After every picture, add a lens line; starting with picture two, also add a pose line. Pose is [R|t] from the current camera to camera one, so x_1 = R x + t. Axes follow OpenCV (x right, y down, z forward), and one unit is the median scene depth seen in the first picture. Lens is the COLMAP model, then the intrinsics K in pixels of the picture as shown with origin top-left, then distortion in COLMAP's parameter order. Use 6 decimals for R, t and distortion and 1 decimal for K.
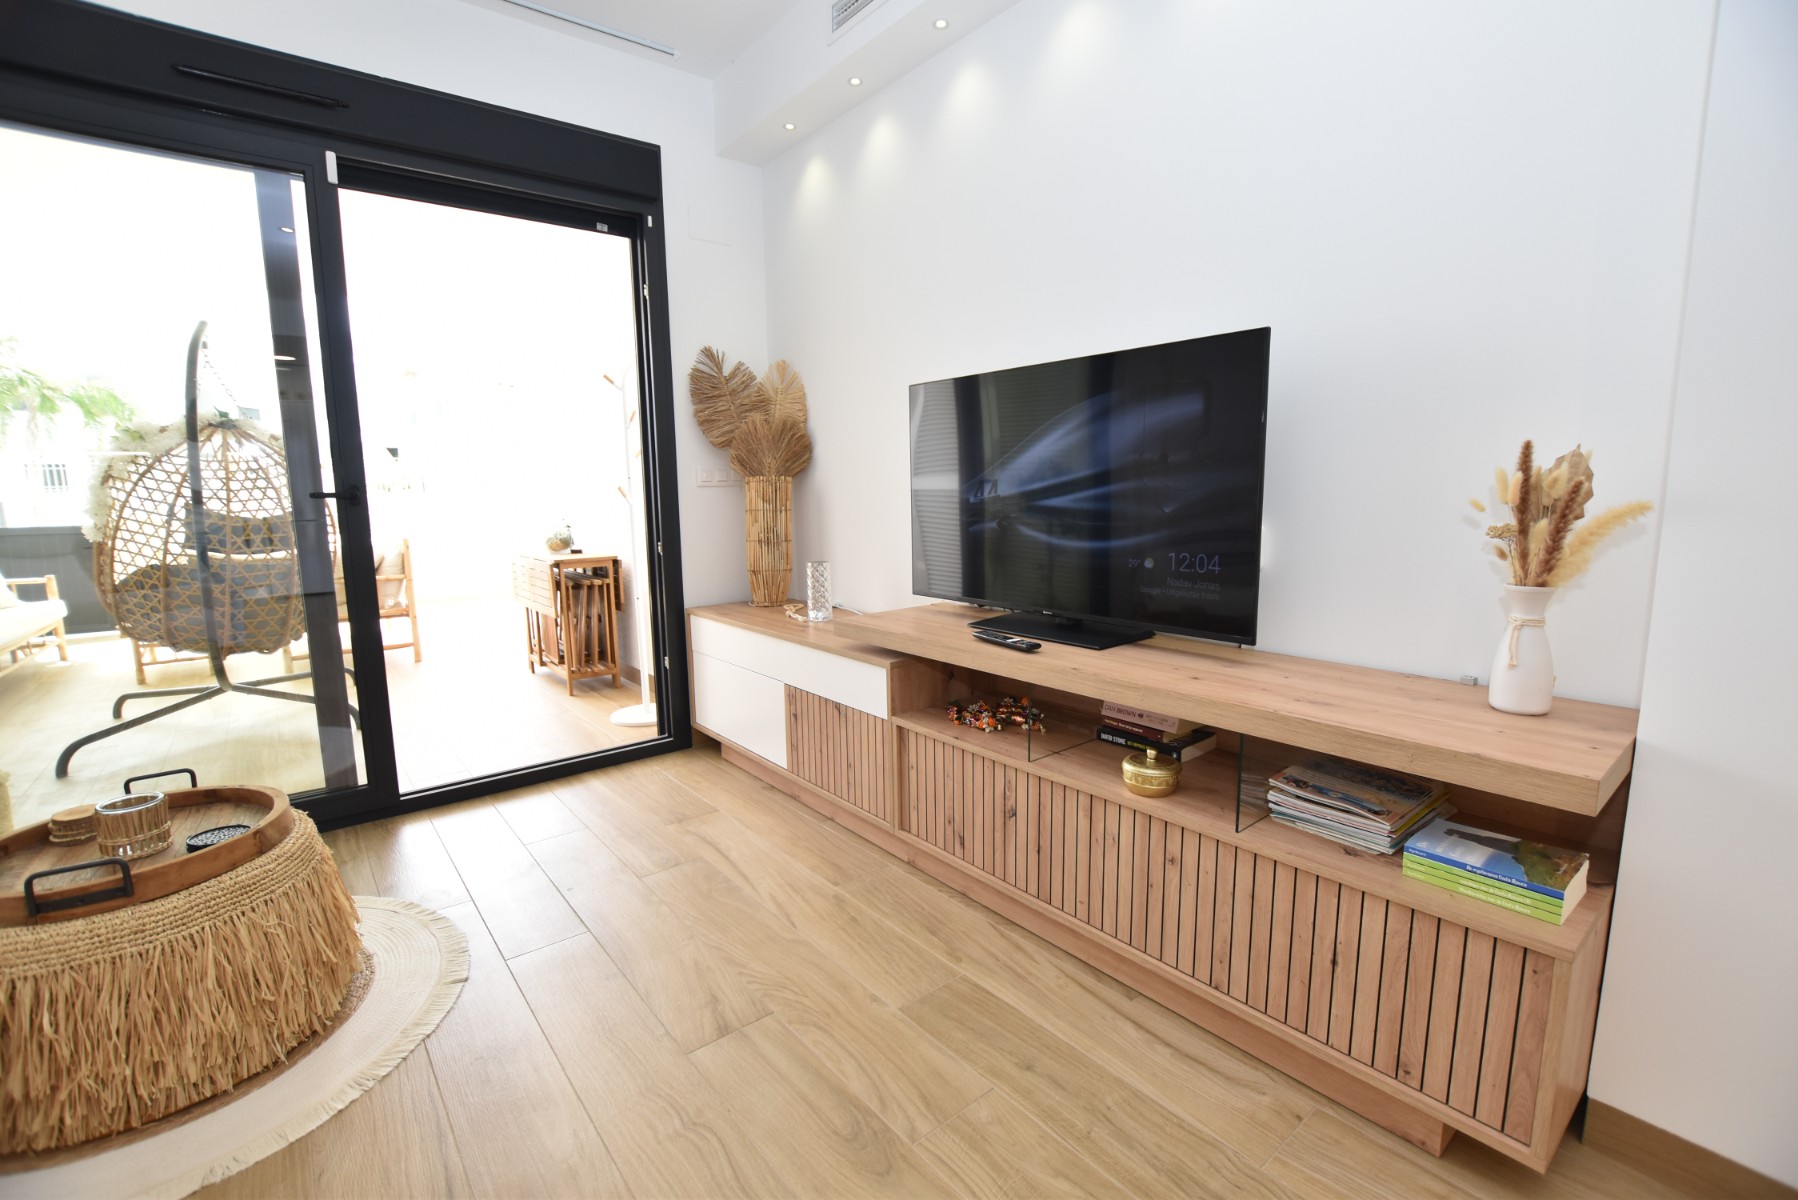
lens RADIAL K [[793.4, 0, 904.2], [0, 793.4, 596.4], [0, 0, 1]] dist [-0.033504, 0.006031]
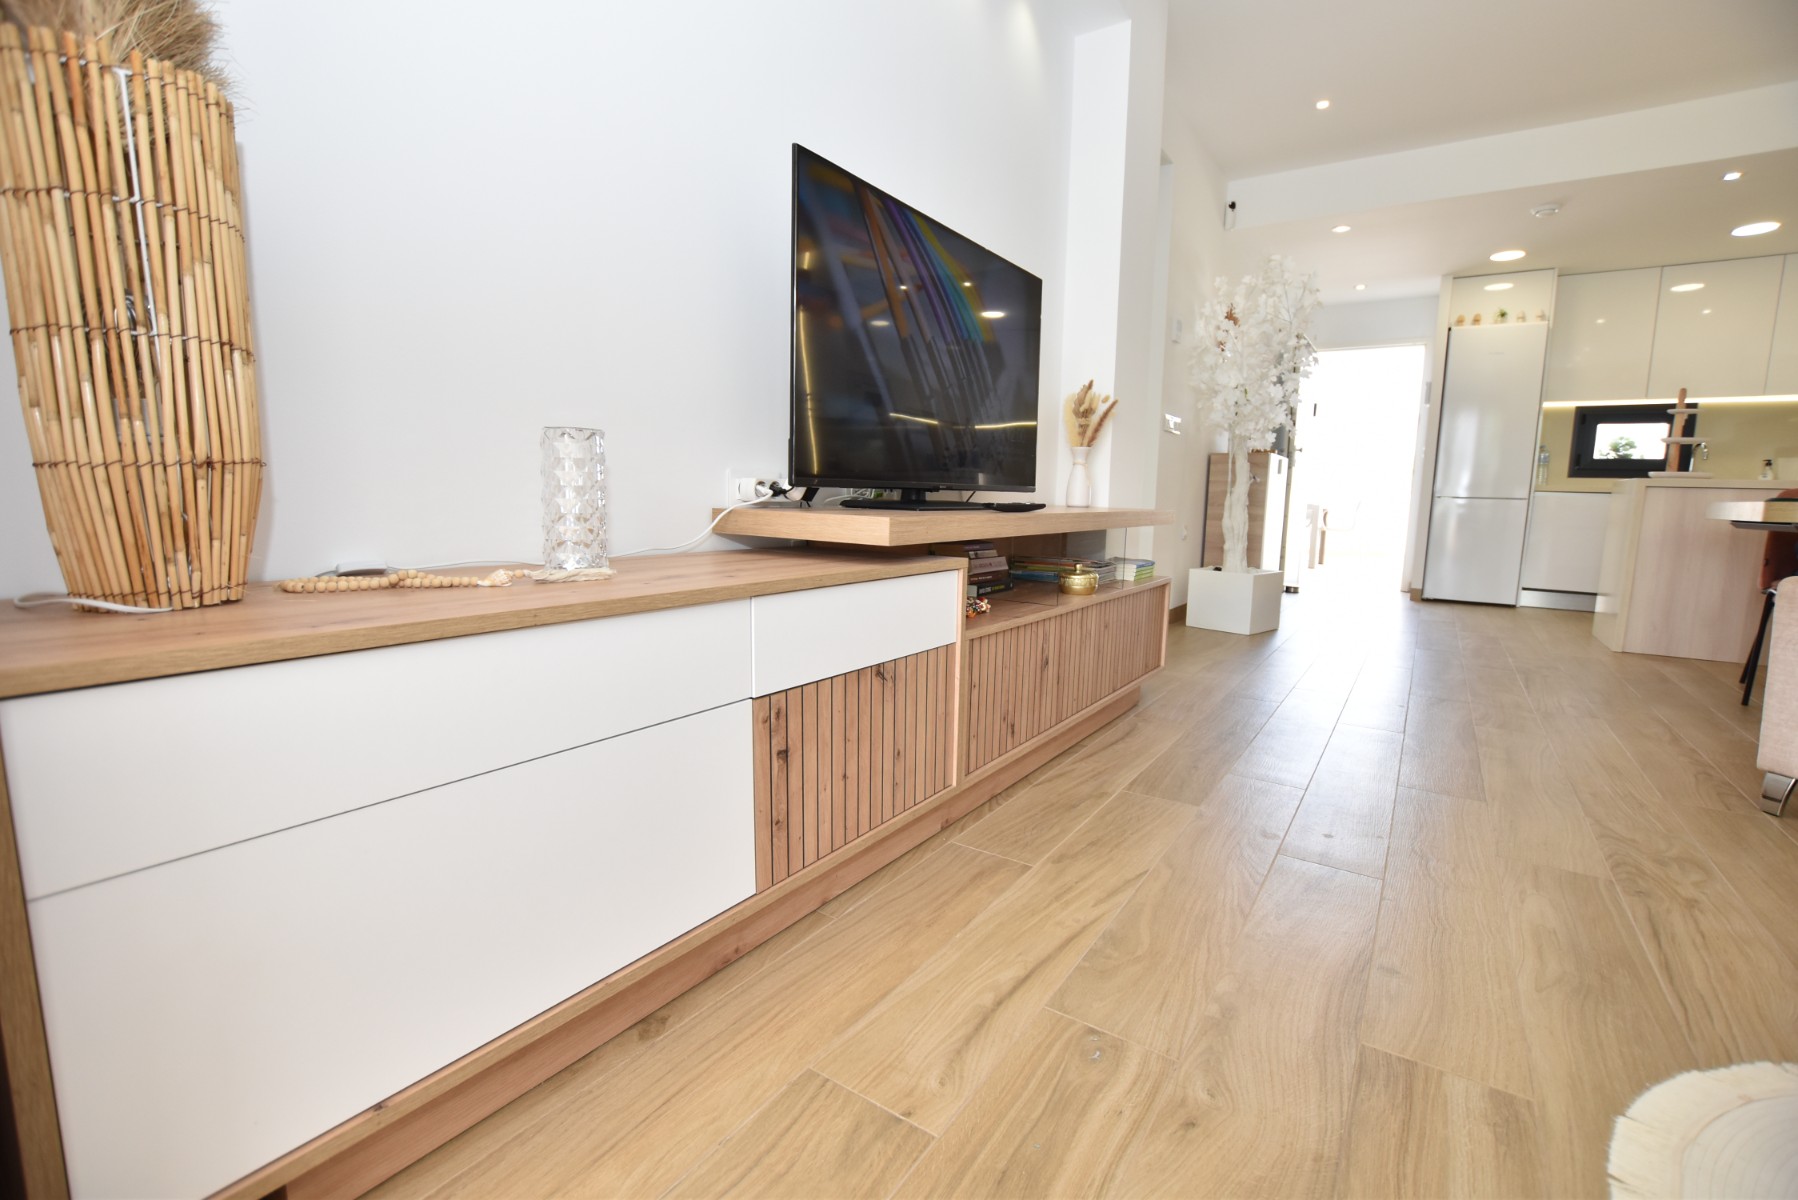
lens RADIAL K [[793.4, 0, 913.9], [0, 793.4, 604.9], [0, 0, 1]] dist [-0.033504, 0.006031]
pose [[-0.295782, -0.126547, 0.946836, -0.615033], [0.116660, 0.978982, 0.167286, -0.002026], [-0.948105, 0.159938, -0.274802, 1.092526]]
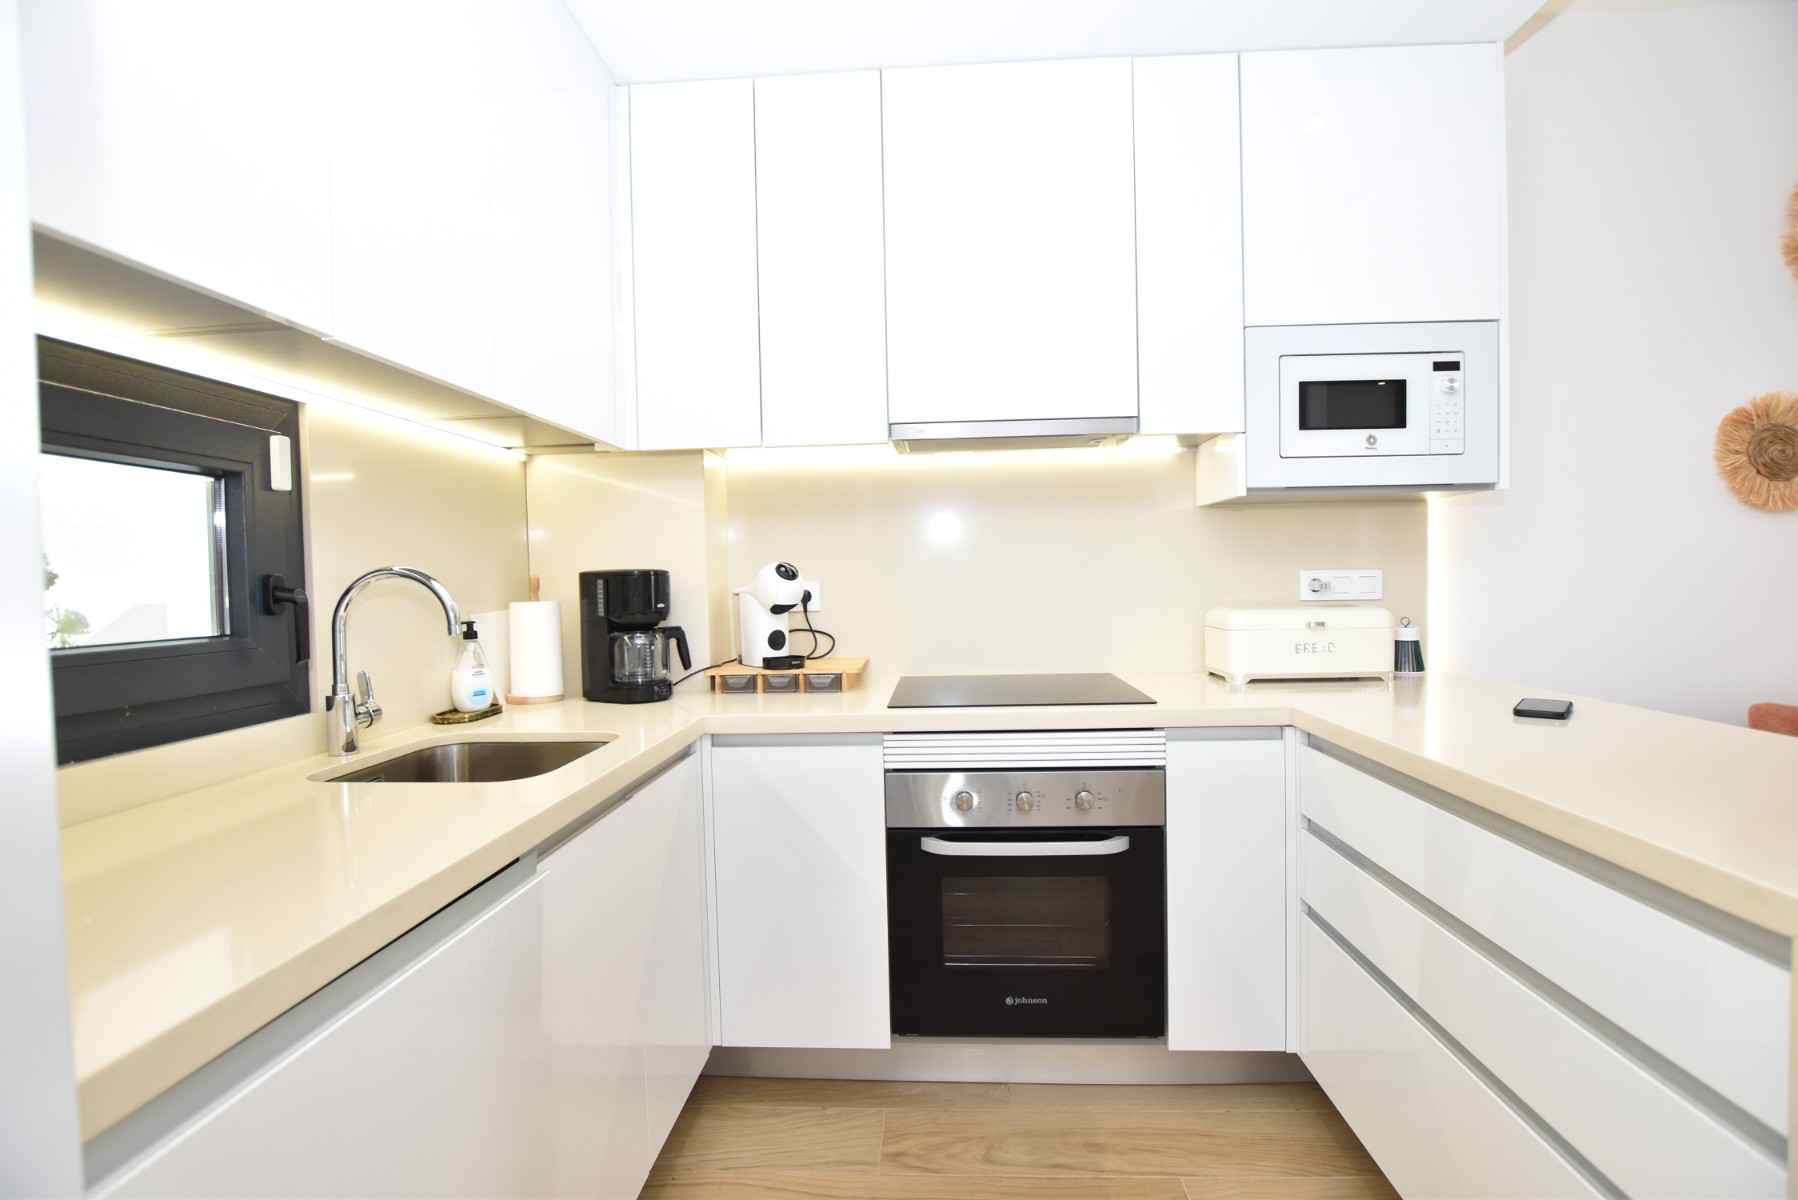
lens RADIAL K [[793.4, 0, 892.5], [0, 793.4, 602.9], [0, 0, 1]] dist [-0.033504, 0.006031]
pose [[-0.682393, 0.050941, -0.729208, 0.997677], [-0.071918, 0.988050, 0.136324, 0.095979], [0.727439, 0.145470, -0.670575, -1.047447]]
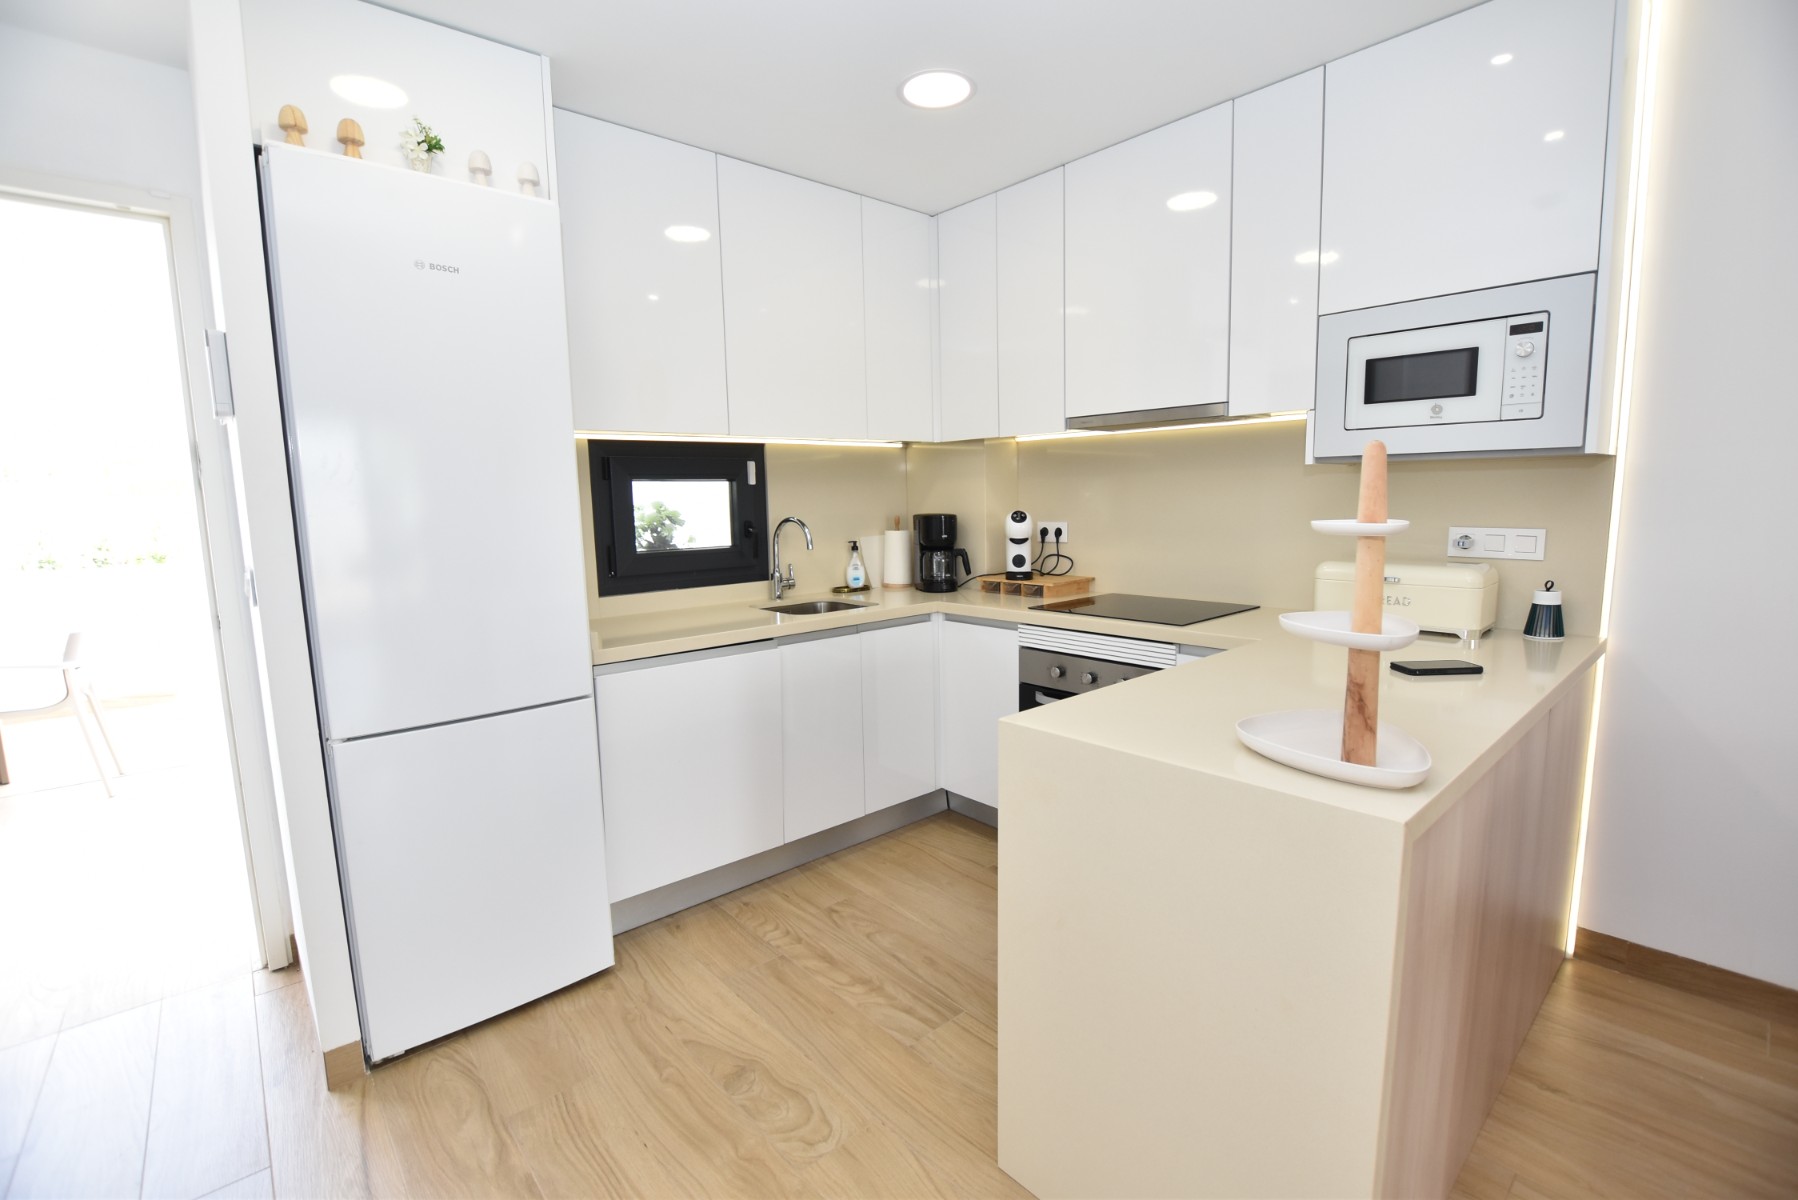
lens RADIAL K [[793.4, 0, 900.3], [0, 793.4, 603.2], [0, 0, 1]] dist [-0.033504, 0.006031]
pose [[-0.999038, 0.037325, -0.023039, 0.700031], [0.029718, 0.962303, 0.270351, -0.028899], [0.032261, 0.269406, -0.962486, -0.448222]]
